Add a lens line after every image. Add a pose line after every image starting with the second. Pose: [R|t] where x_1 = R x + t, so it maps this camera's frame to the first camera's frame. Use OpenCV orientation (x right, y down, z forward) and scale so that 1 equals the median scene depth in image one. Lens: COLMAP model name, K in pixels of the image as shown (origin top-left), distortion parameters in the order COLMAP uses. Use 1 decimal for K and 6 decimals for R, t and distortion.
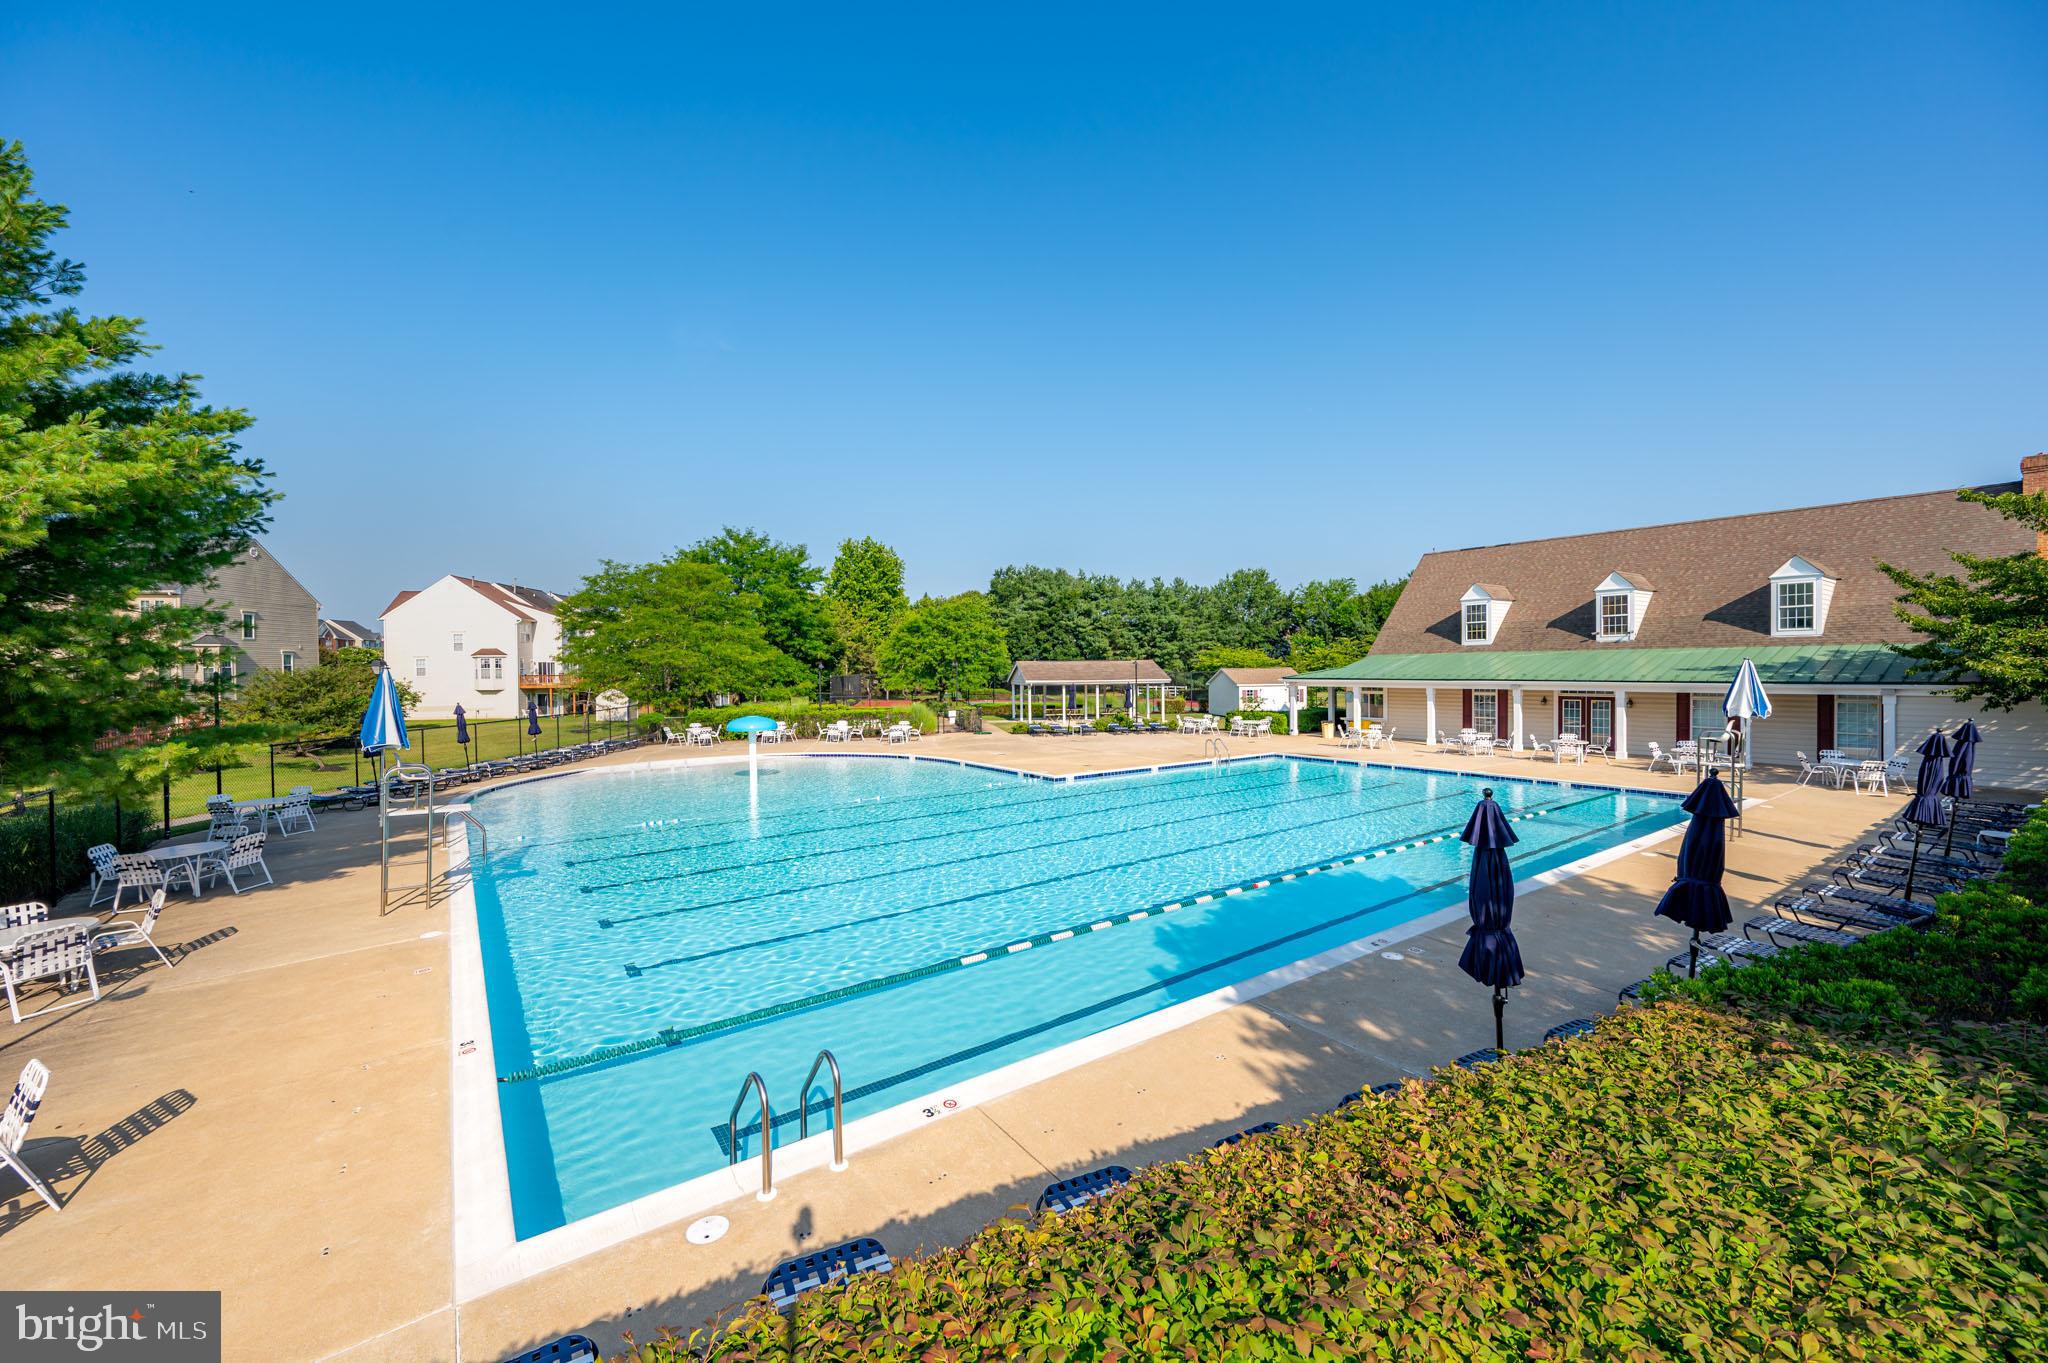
lens RADIAL K [[813.0, 0, 1024.8], [0, 813.0, 674.8], [0, 0, 1]] dist [0.001542, 0.000125]
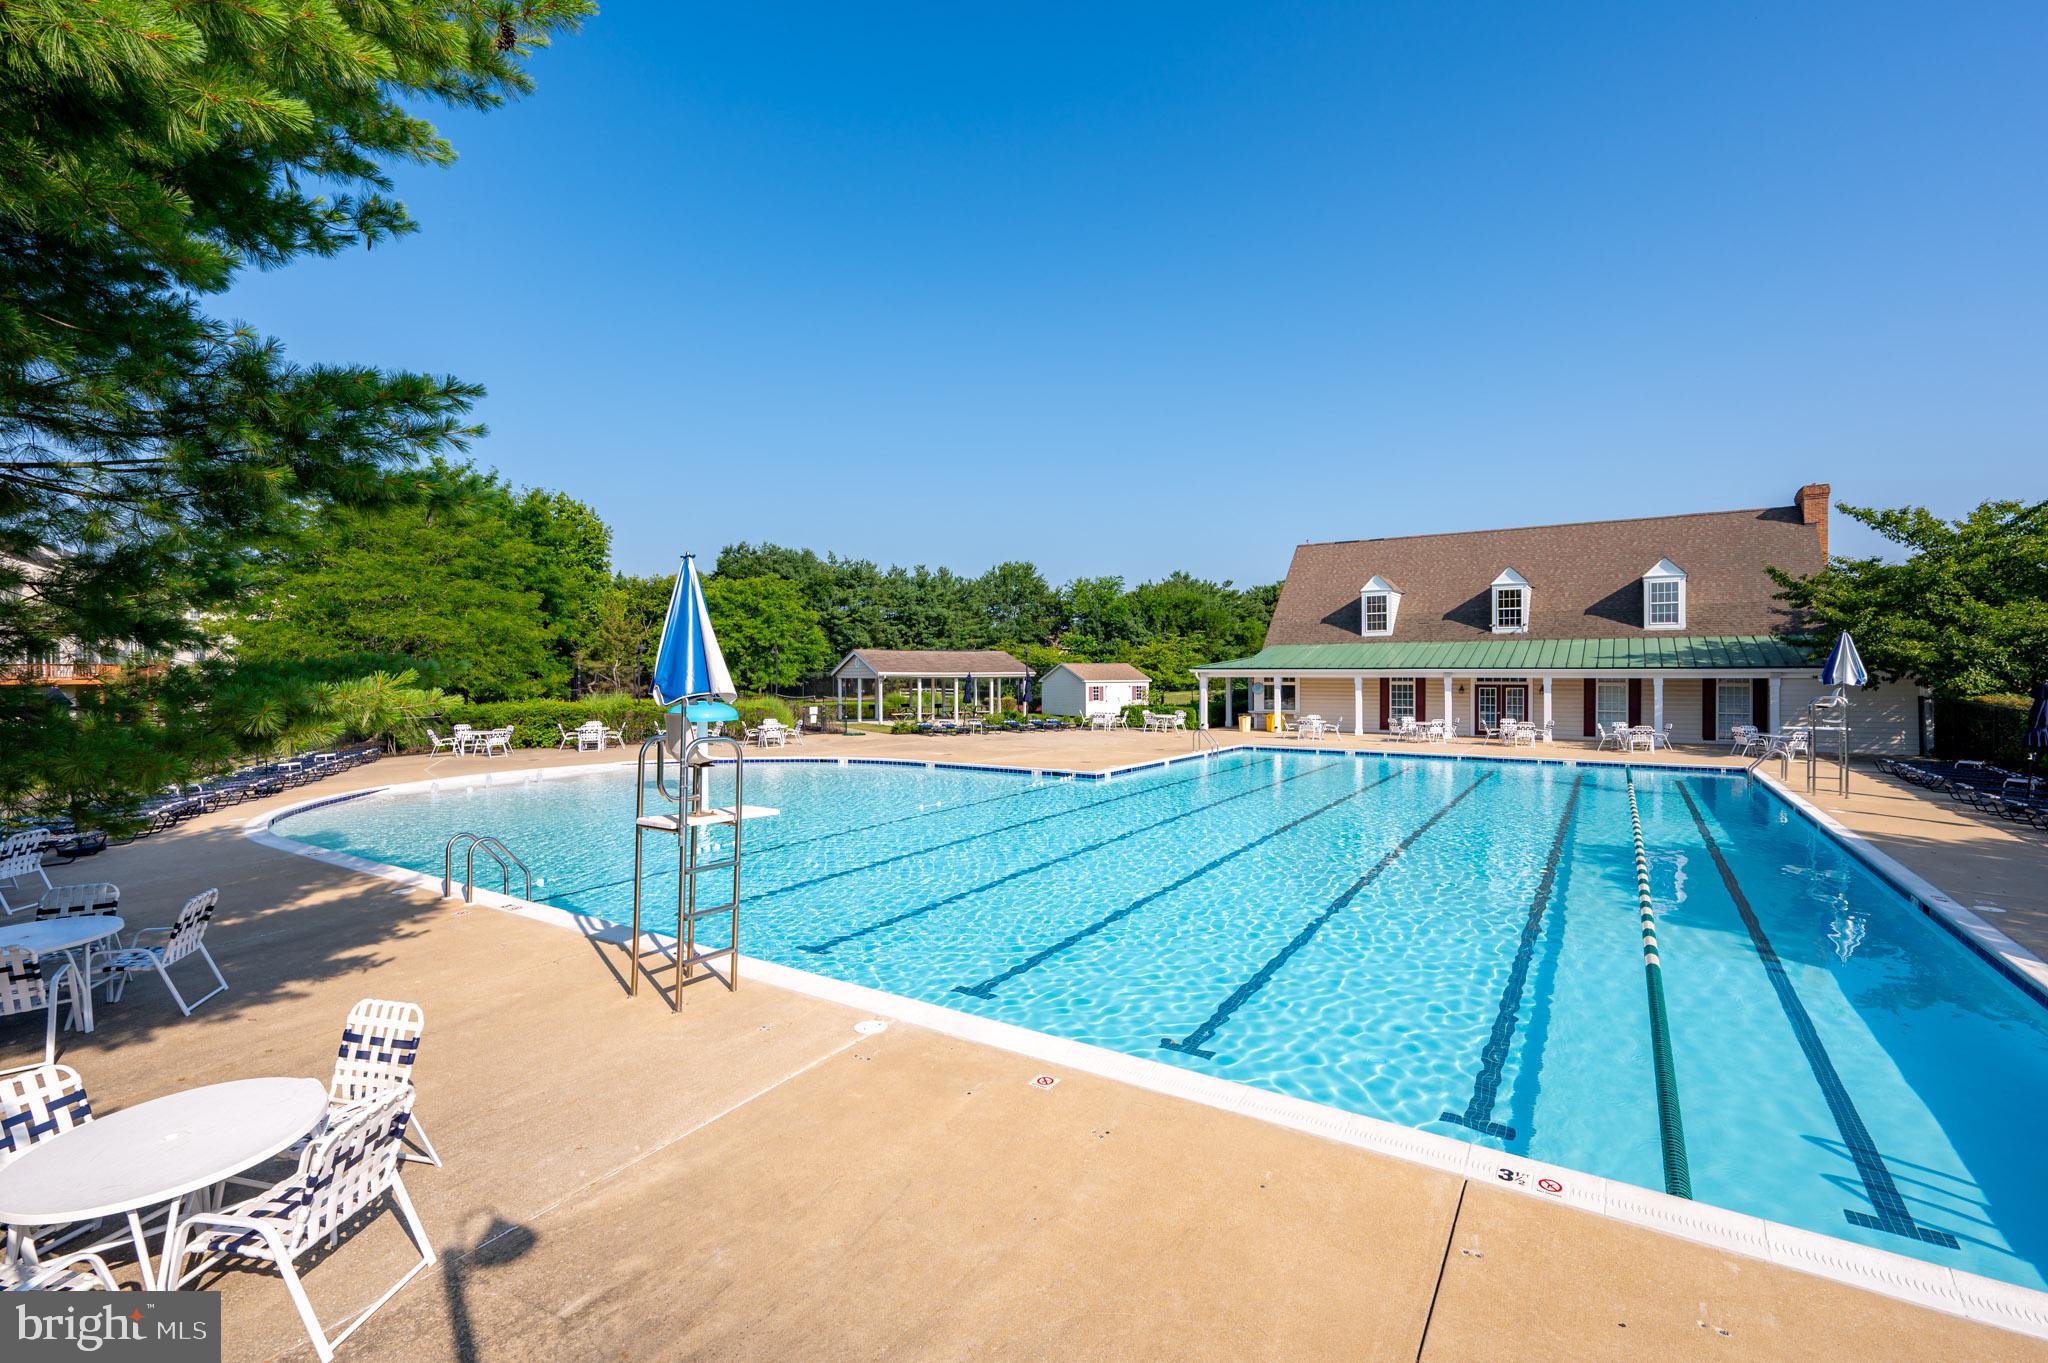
lens RADIAL K [[909.2, 0, 1016.4], [0, 909.2, 673.9], [0, 0, 1]] dist [0.001683, -0.000176]
pose [[0.932436, 0.008059, 0.361245, -0.199427], [-0.004235, 0.999926, -0.011376, 0.018616], [-0.361310, 0.009077, 0.932402, 0.086476]]
